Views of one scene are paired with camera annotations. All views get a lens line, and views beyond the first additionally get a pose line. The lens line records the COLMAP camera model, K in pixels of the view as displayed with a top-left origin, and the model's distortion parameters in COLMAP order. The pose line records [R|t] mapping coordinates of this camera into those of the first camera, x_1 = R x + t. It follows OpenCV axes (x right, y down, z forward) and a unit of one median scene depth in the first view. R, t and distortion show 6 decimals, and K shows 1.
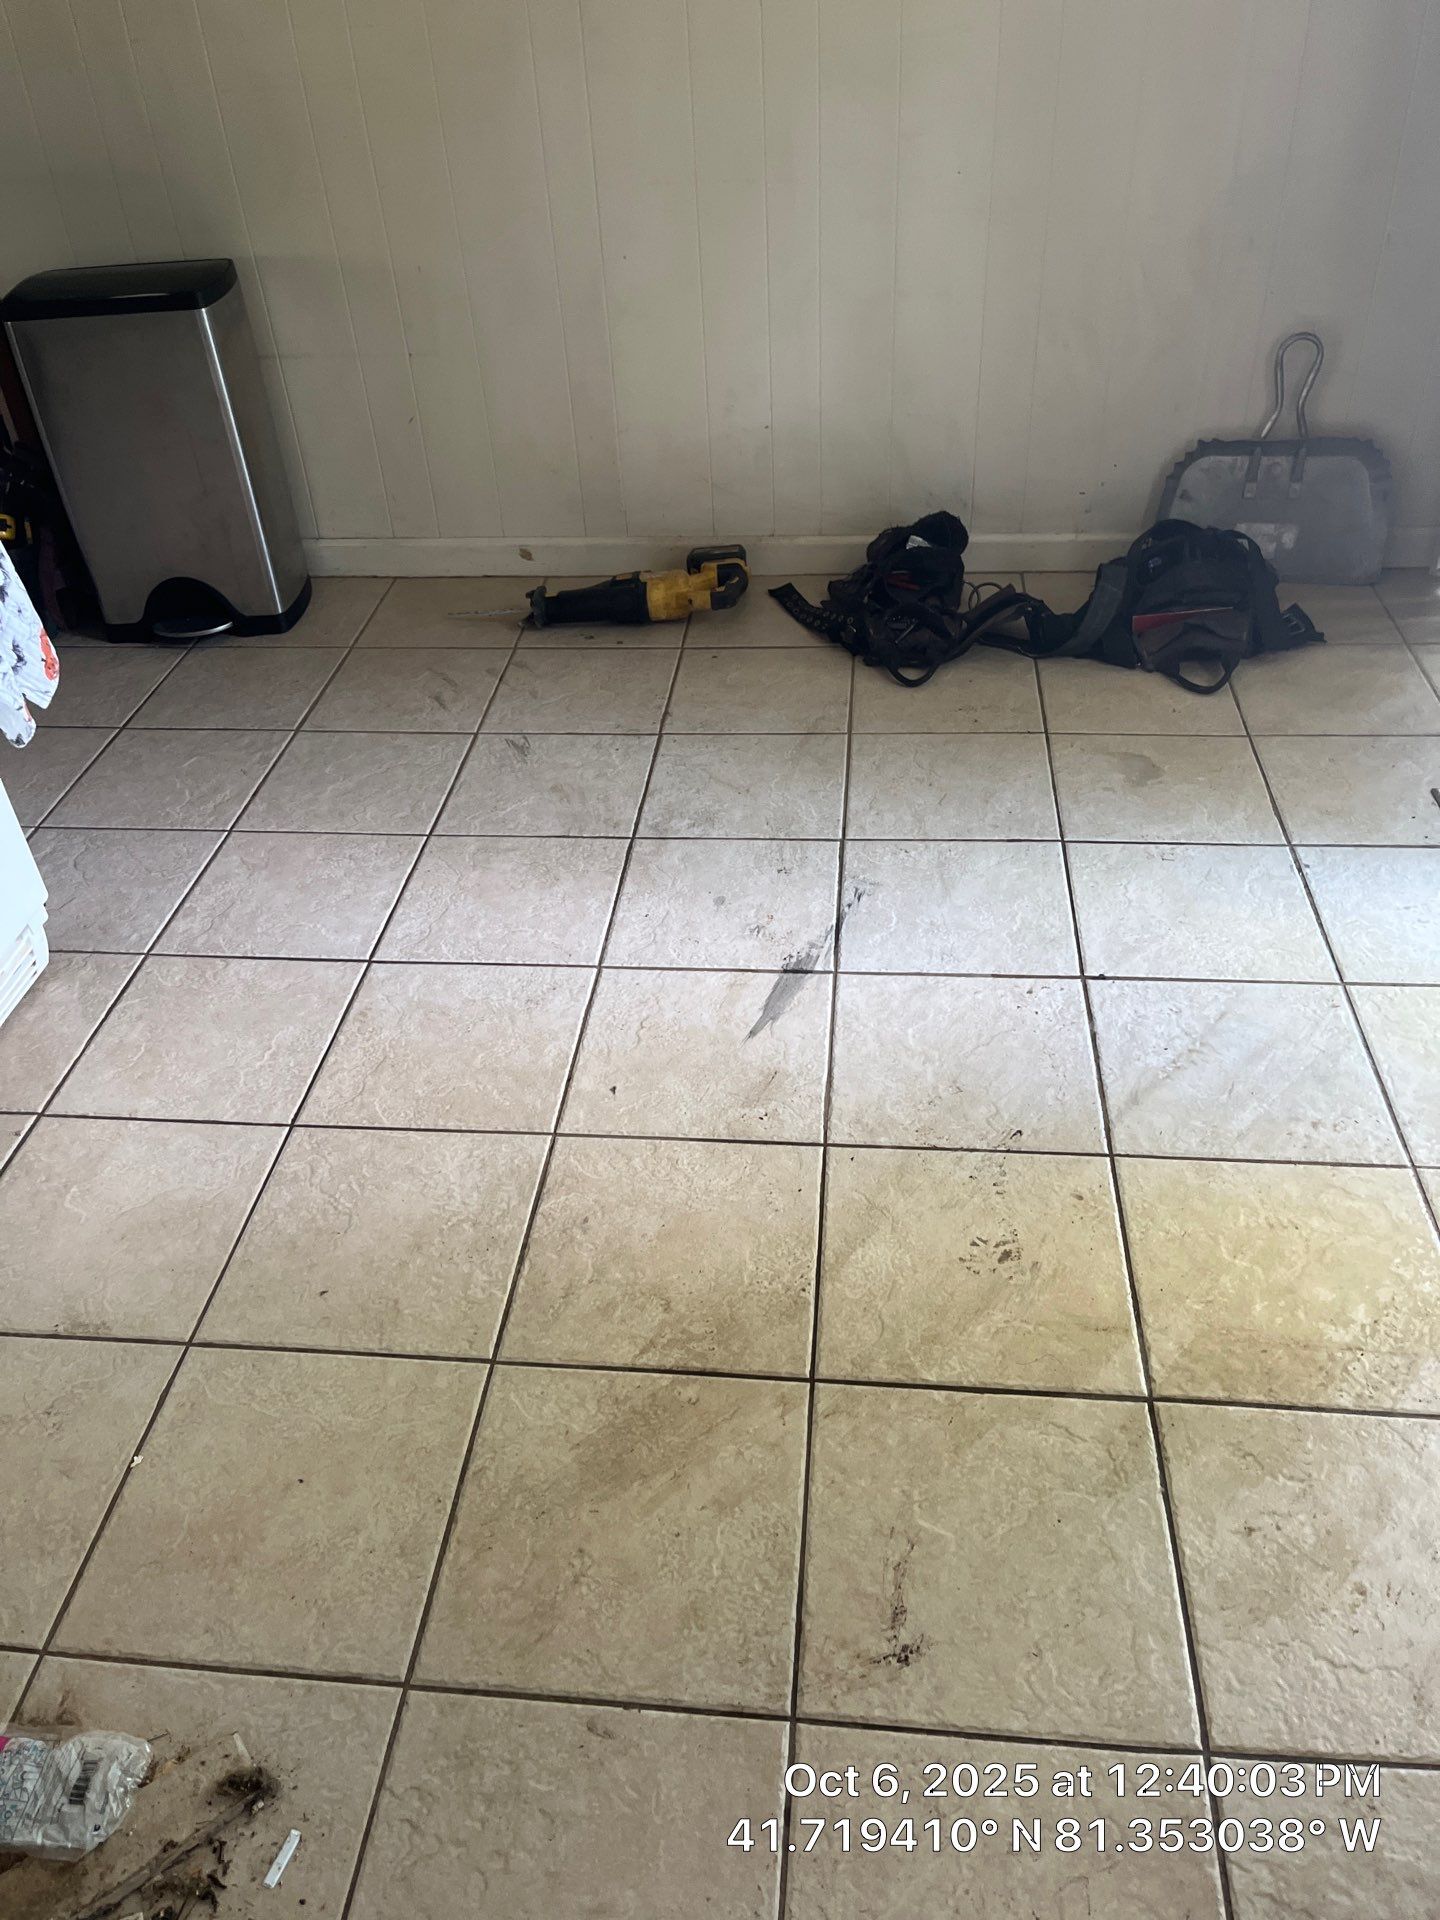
lens RADIAL K [[1472.5, 0, 694.4], [0, 1472.5, 962.6], [0, 0, 1]] dist [0.065890, -0.101973]
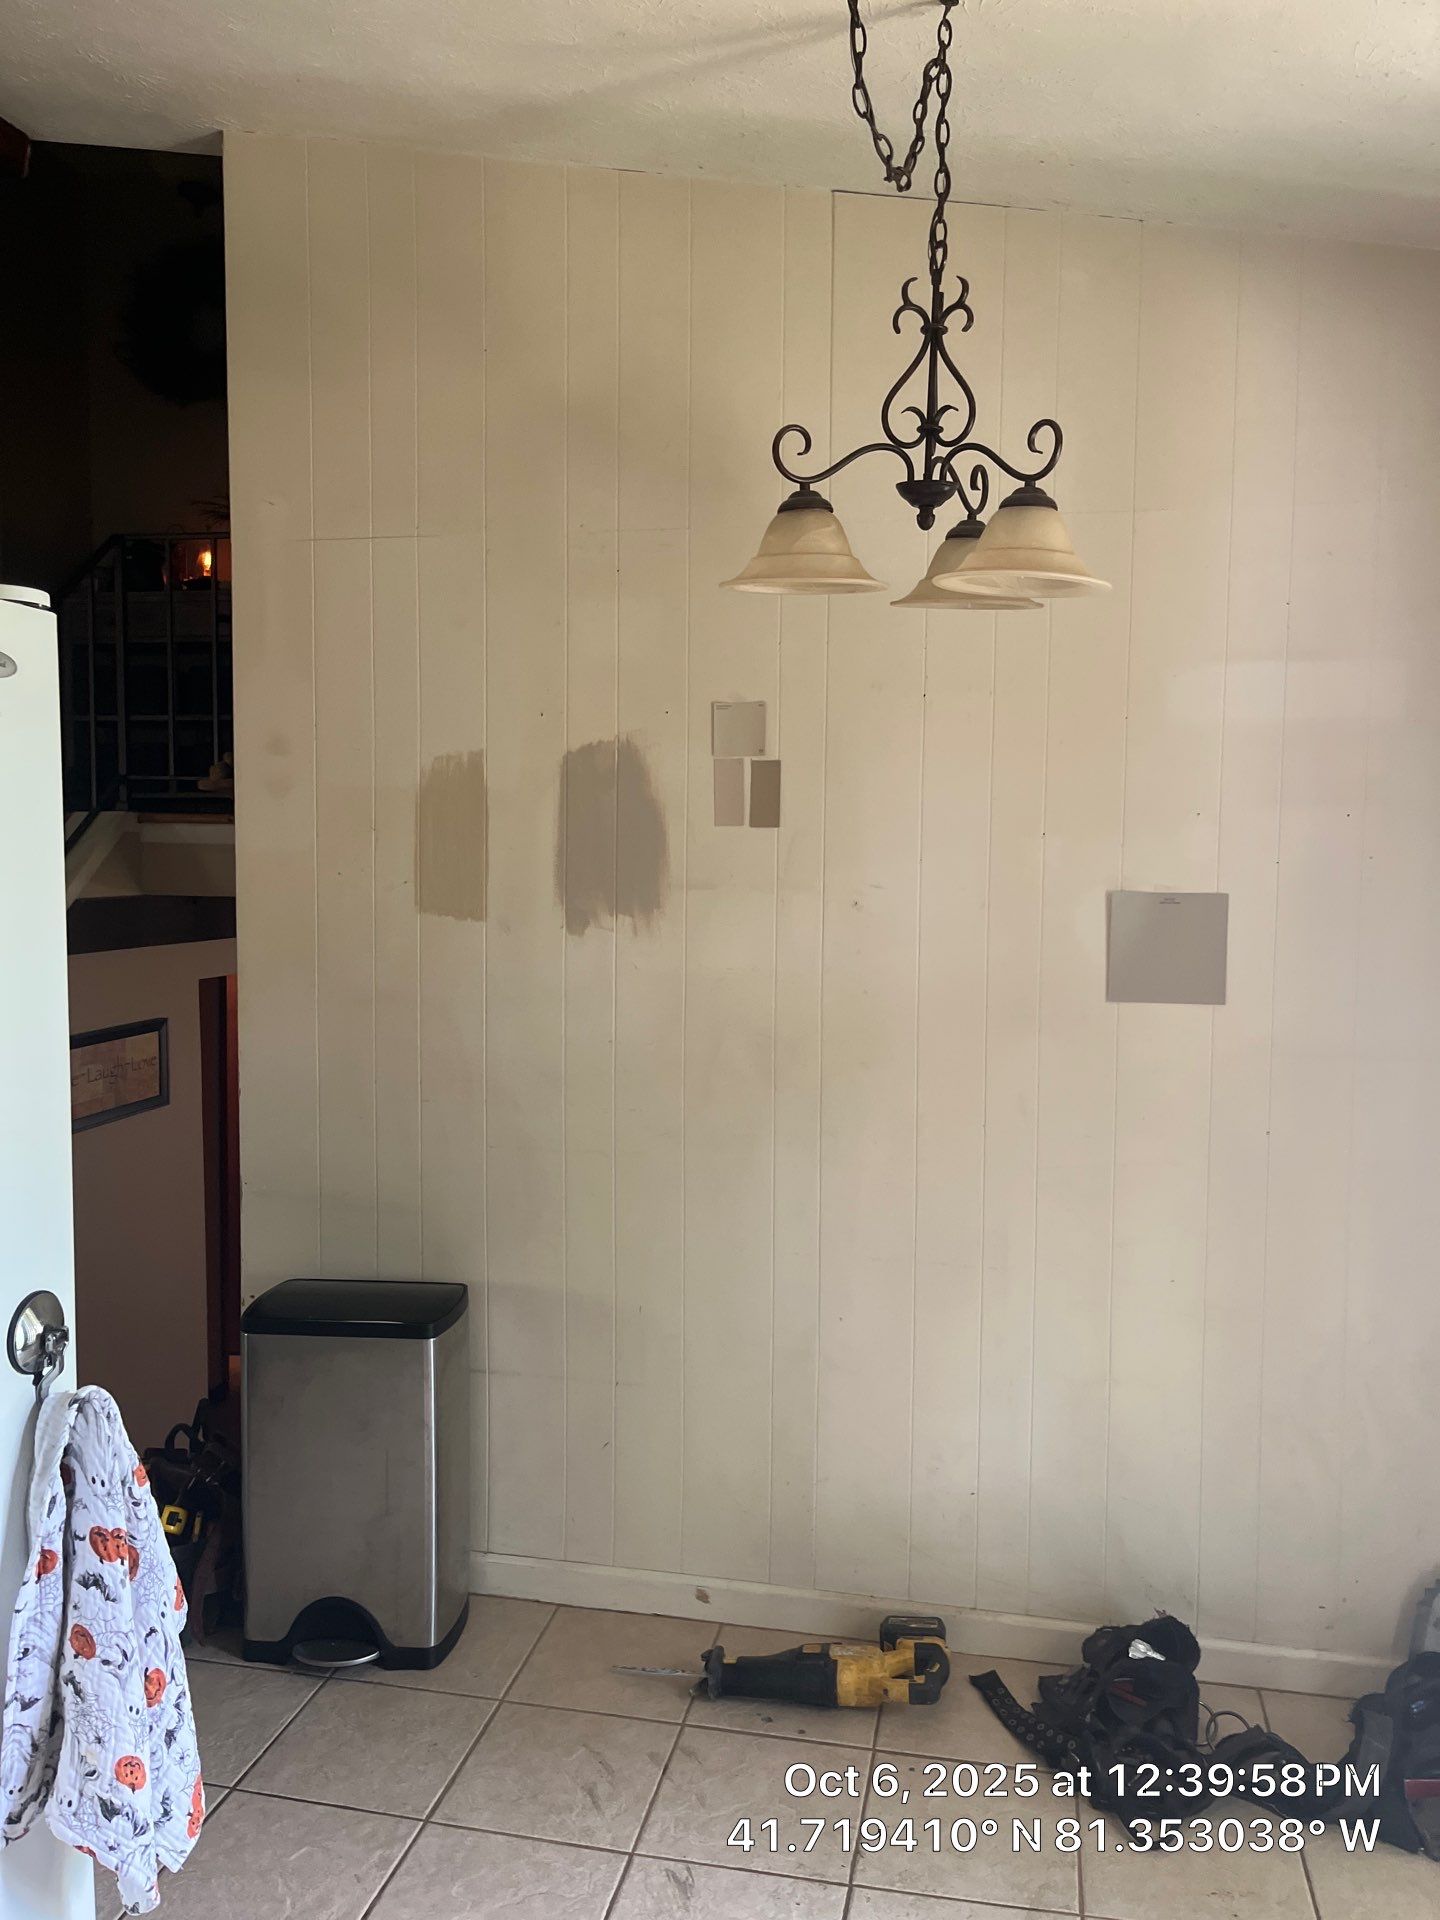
lens RADIAL K [[1472.5, 0, 718.5], [0, 1472.5, 946.5], [0, 0, 1]] dist [0.065890, -0.101973]
pose [[0.993281, 0.070530, -0.091753, -0.054856], [-0.109690, 0.826516, -0.552123, -0.115436], [0.036894, 0.558477, 0.828699, 0.004412]]
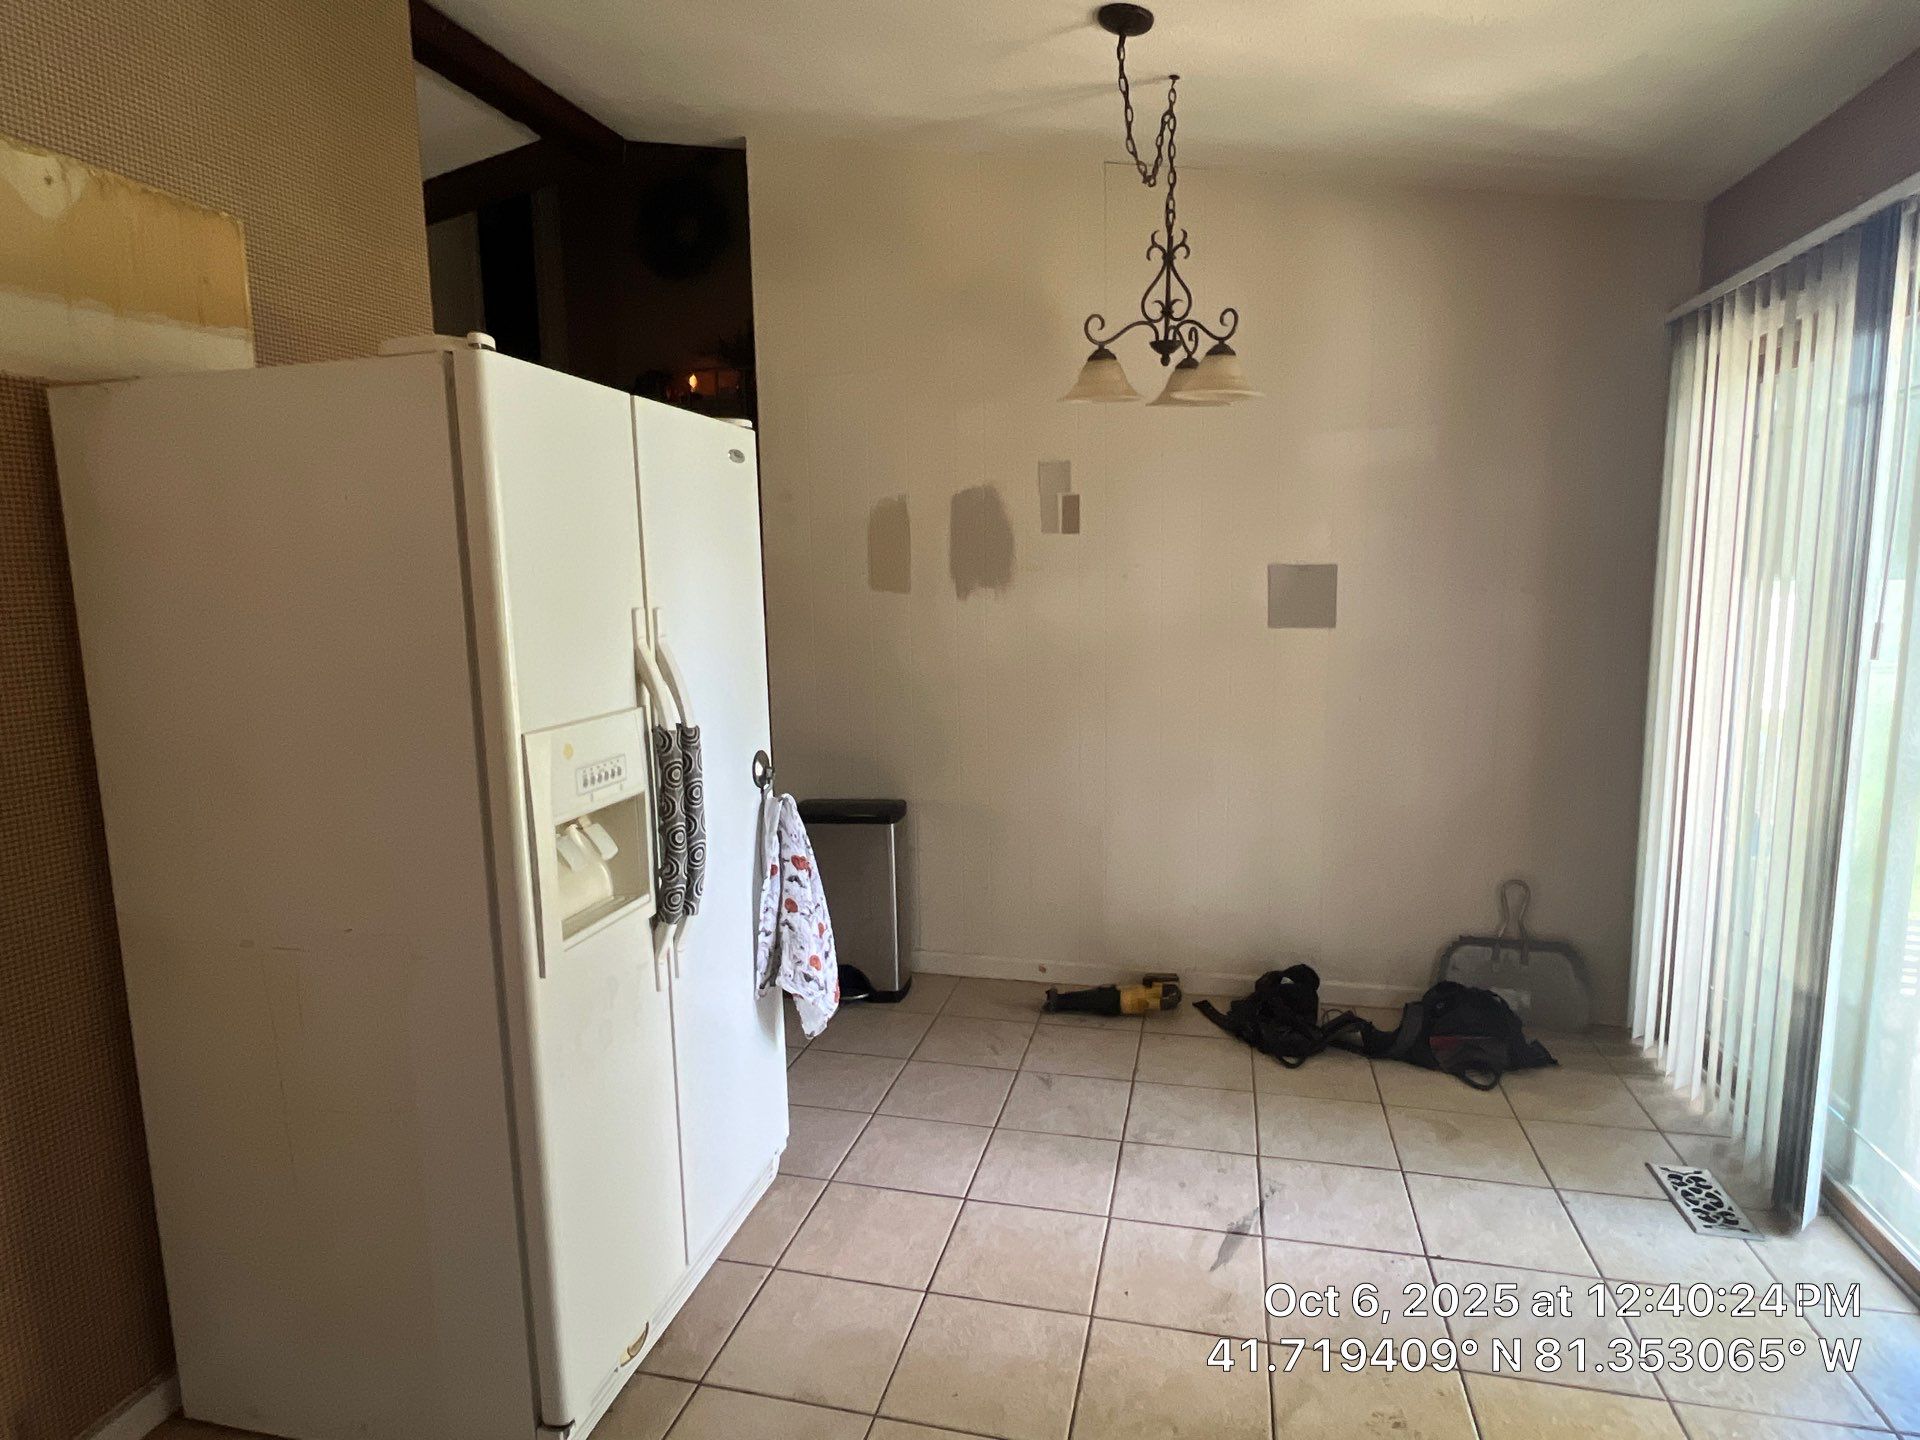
lens RADIAL K [[1076.9, 0, 953.2], [0, 1076.9, 716.2], [0, 0, 1]] dist [-0.007684, 0.002076]
pose [[0.990270, 0.054471, -0.128055, -0.085087], [-0.110897, 0.864800, -0.489717, 0.092757], [0.084067, 0.499153, 0.862426, -0.218514]]
